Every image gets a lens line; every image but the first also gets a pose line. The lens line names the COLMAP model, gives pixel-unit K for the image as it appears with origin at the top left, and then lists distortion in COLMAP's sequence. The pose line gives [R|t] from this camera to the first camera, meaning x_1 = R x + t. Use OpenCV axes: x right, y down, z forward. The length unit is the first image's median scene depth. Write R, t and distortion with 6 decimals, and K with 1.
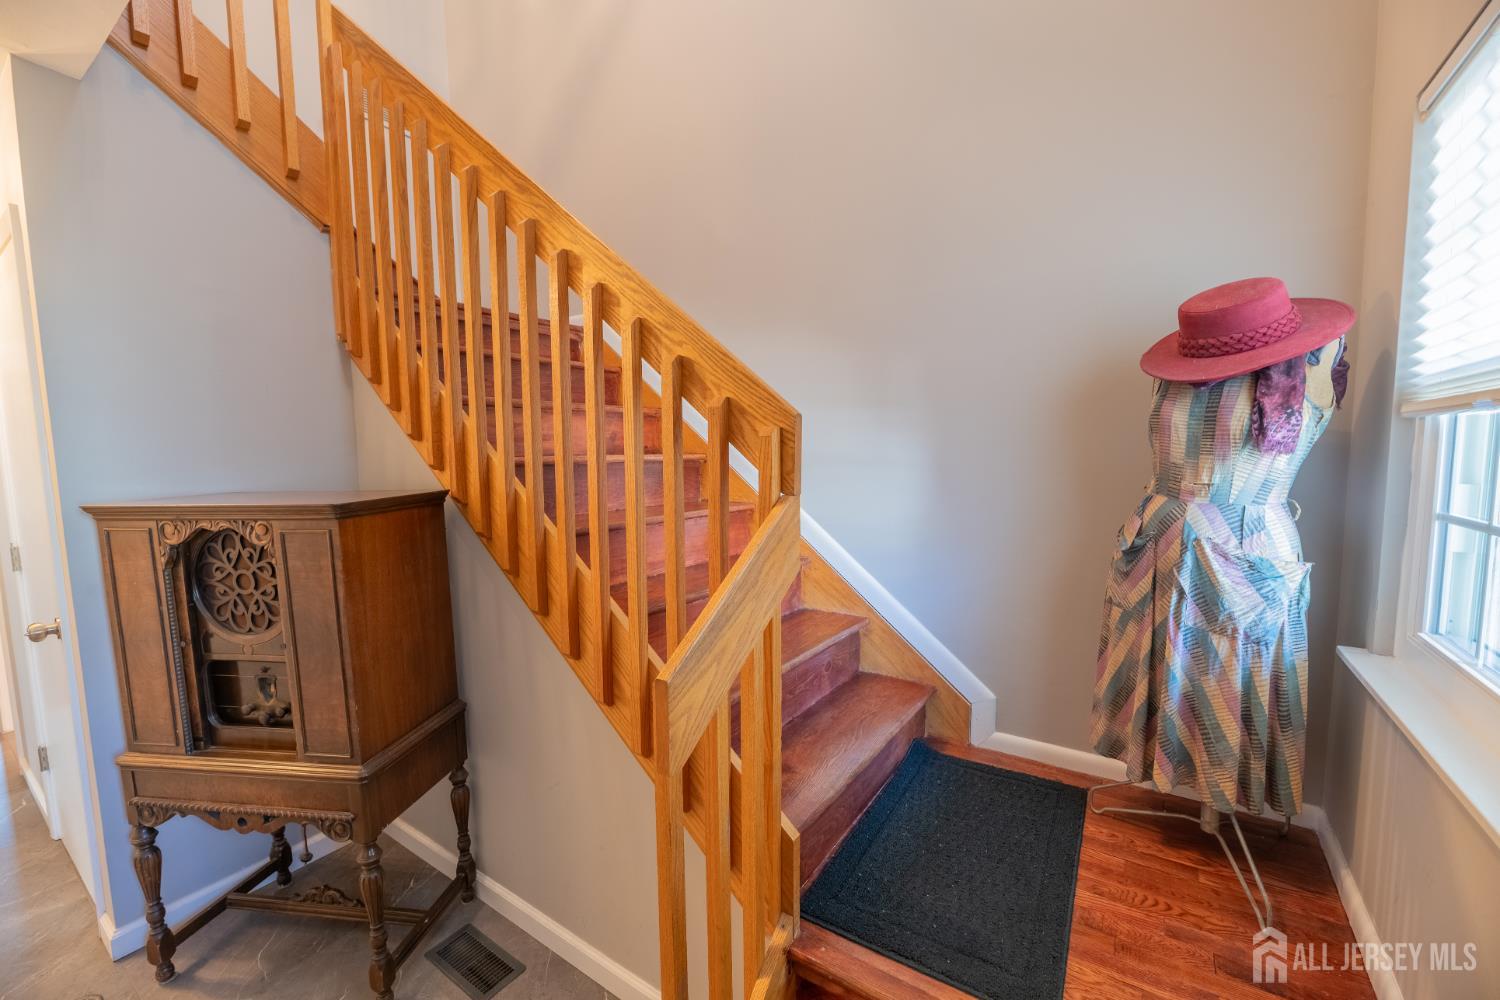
lens RADIAL K [[603.3, 0, 754.0], [0, 603.3, 506.6], [0, 0, 1]] dist [0.000745, -0.002184]
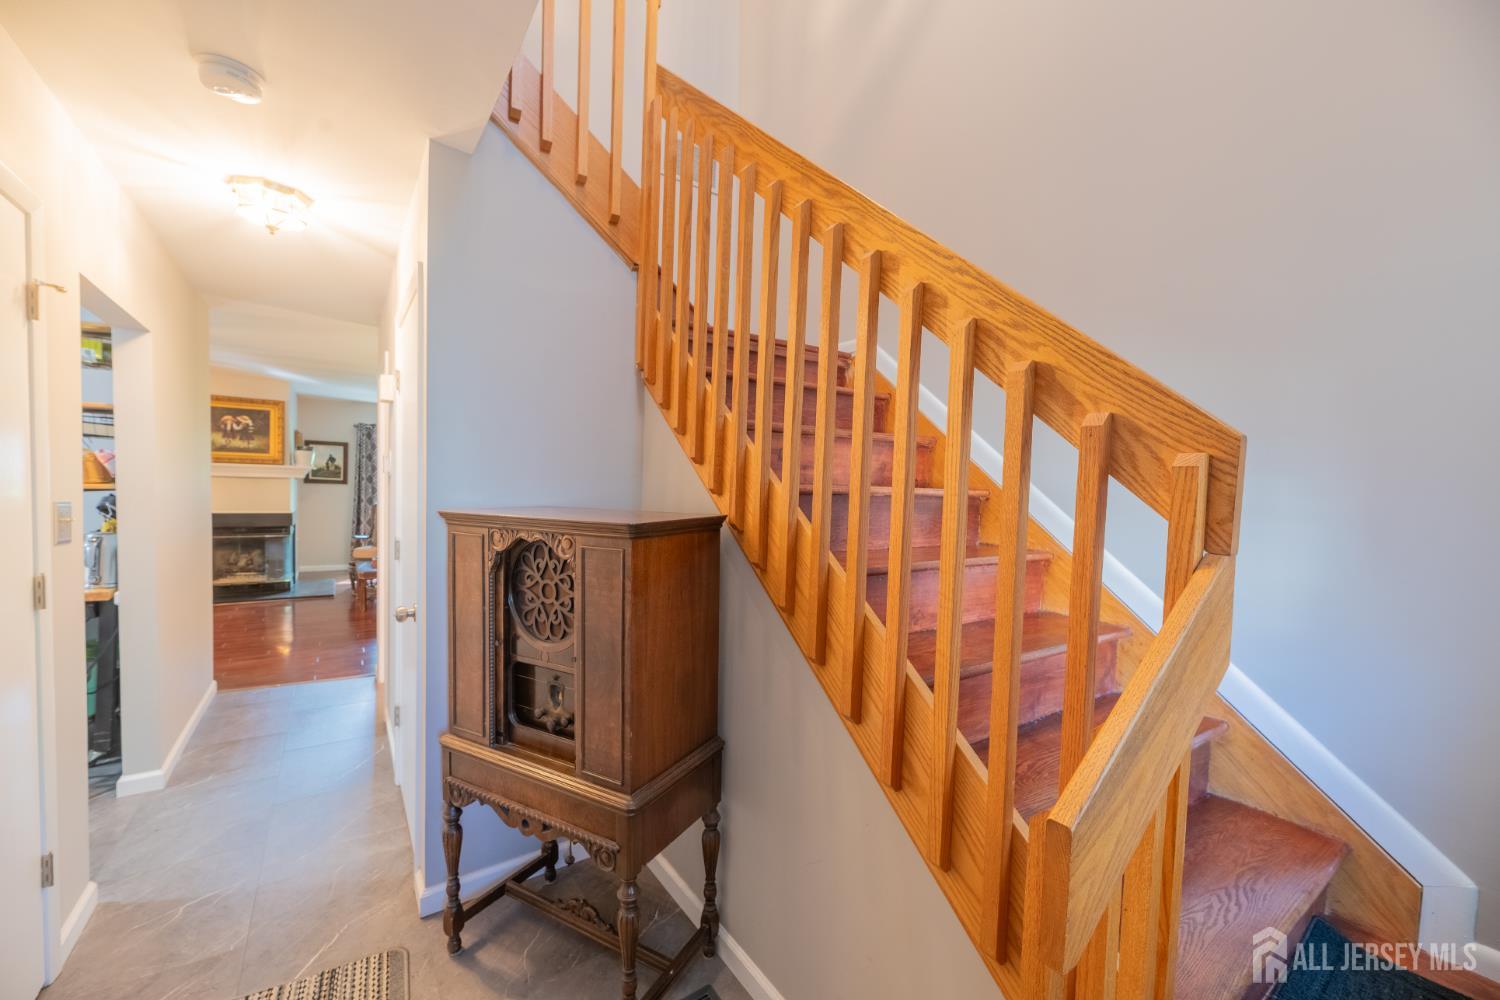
lens RADIAL K [[593.0, 0, 751.4], [0, 593.0, 506.5], [0, 0, 1]] dist [0.000185, -0.000019]
pose [[0.932550, 0.052983, -0.357132, -0.143369], [-0.073702, 0.996280, -0.044648, -0.003128], [0.353438, 0.067958, 0.932986, 0.140395]]
